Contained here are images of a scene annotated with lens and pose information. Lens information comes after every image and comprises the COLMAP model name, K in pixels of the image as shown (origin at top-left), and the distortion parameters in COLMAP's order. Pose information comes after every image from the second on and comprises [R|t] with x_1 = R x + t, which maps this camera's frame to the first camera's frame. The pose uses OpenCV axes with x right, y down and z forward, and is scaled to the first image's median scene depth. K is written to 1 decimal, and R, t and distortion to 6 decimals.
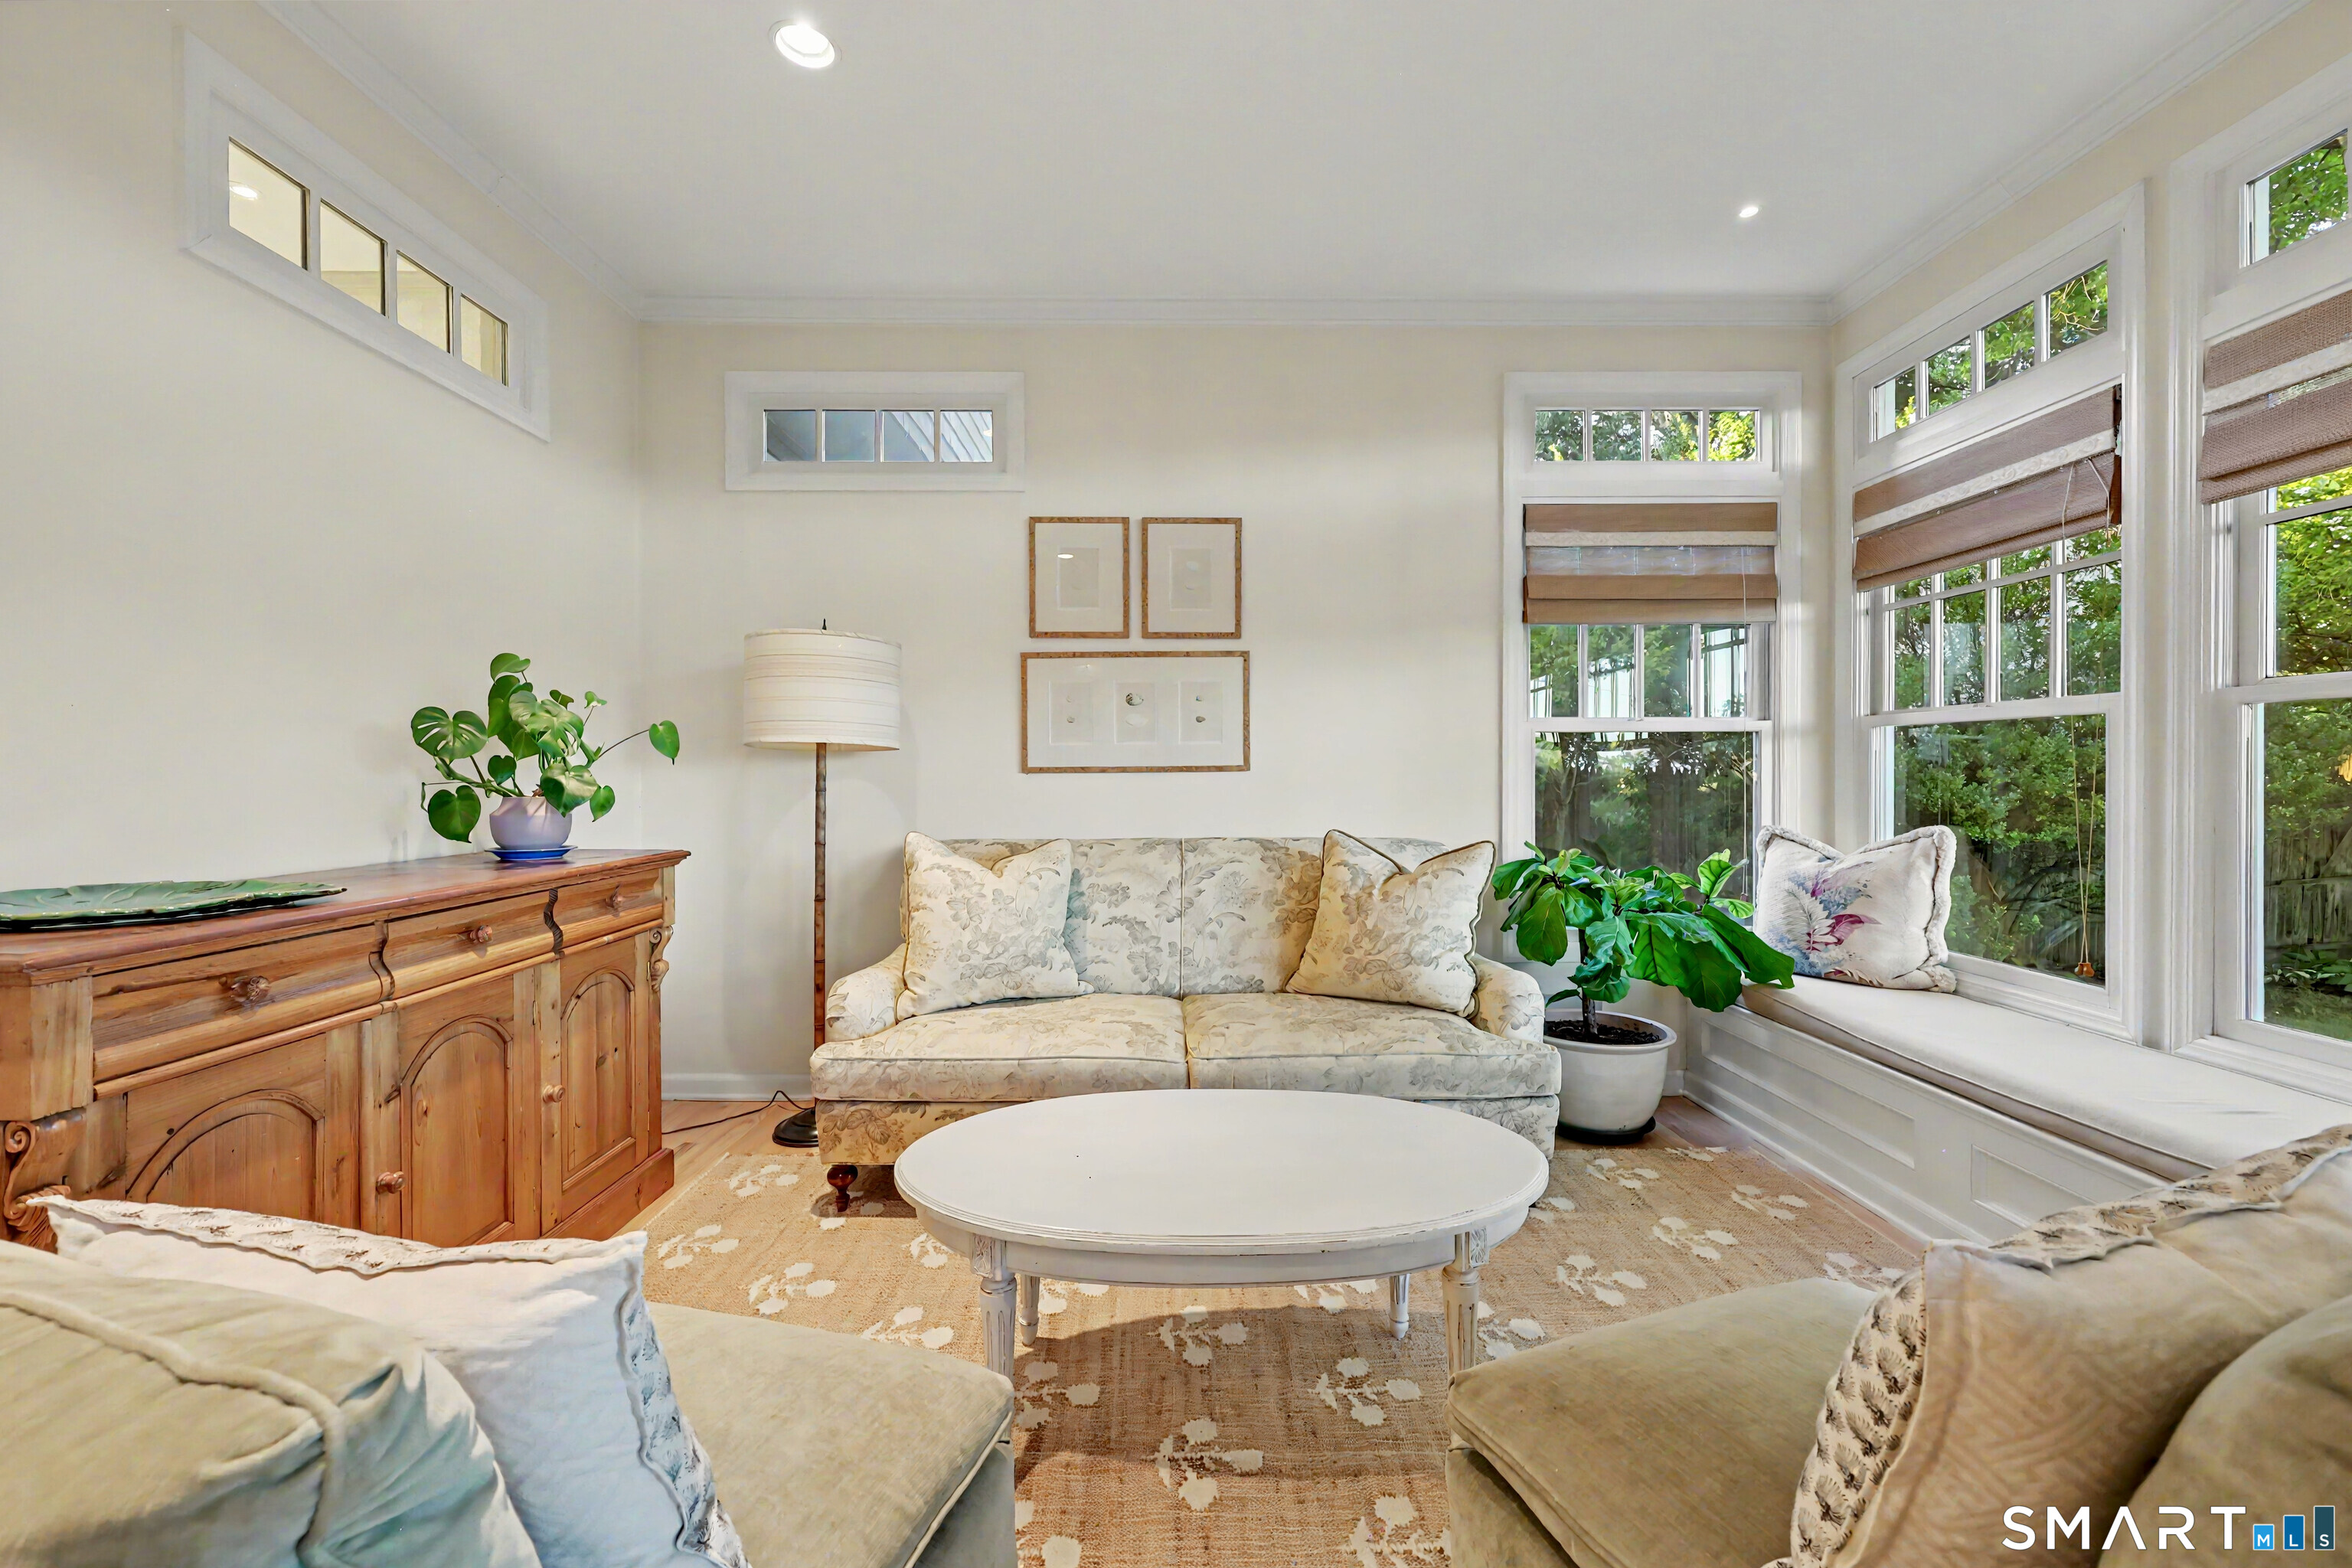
lens RADIAL K [[944.2, 0, 1185.3], [0, 944.2, 788.4], [0, 0, 1]] dist [0.001734, 0.000066]
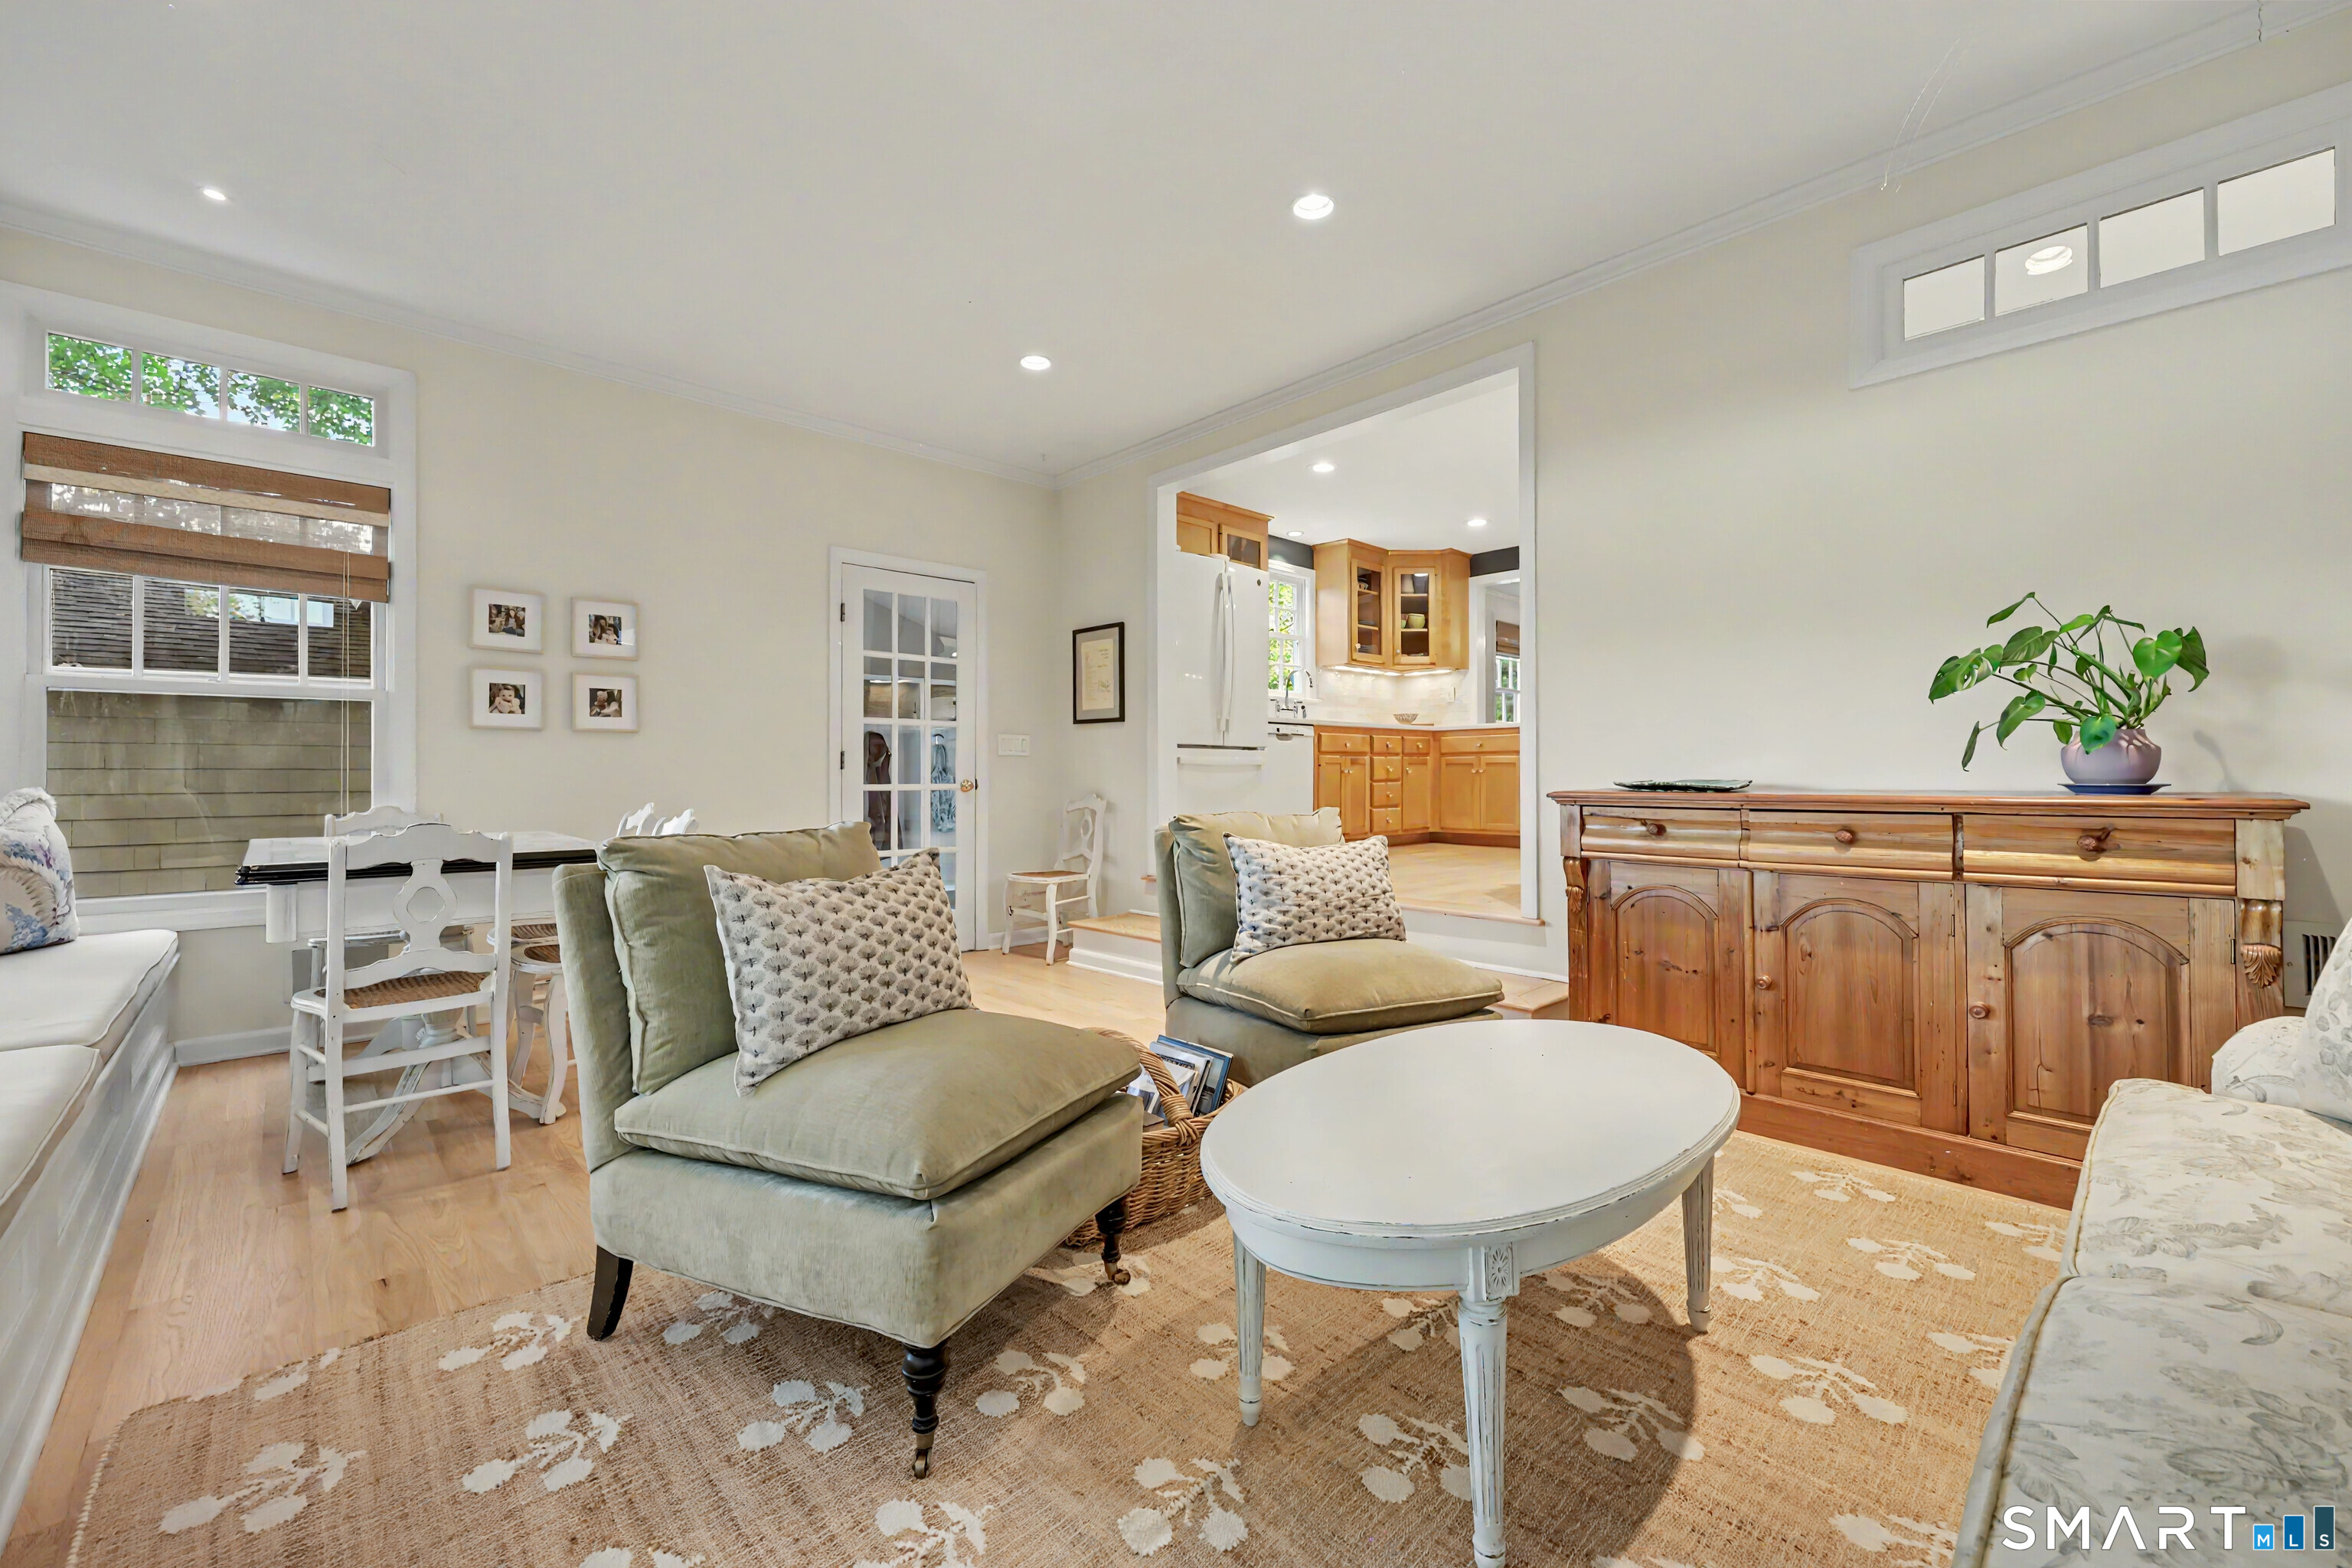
lens RADIAL K [[944.2, 0, 1180.4], [0, 944.2, 762.1], [0, 0, 1]] dist [0.001734, 0.000066]
pose [[-0.732816, 0.002513, -0.680423, 0.770004], [-0.001993, 0.999981, 0.005840, 0.045906], [0.680424, 0.005636, -0.732797, 1.274496]]
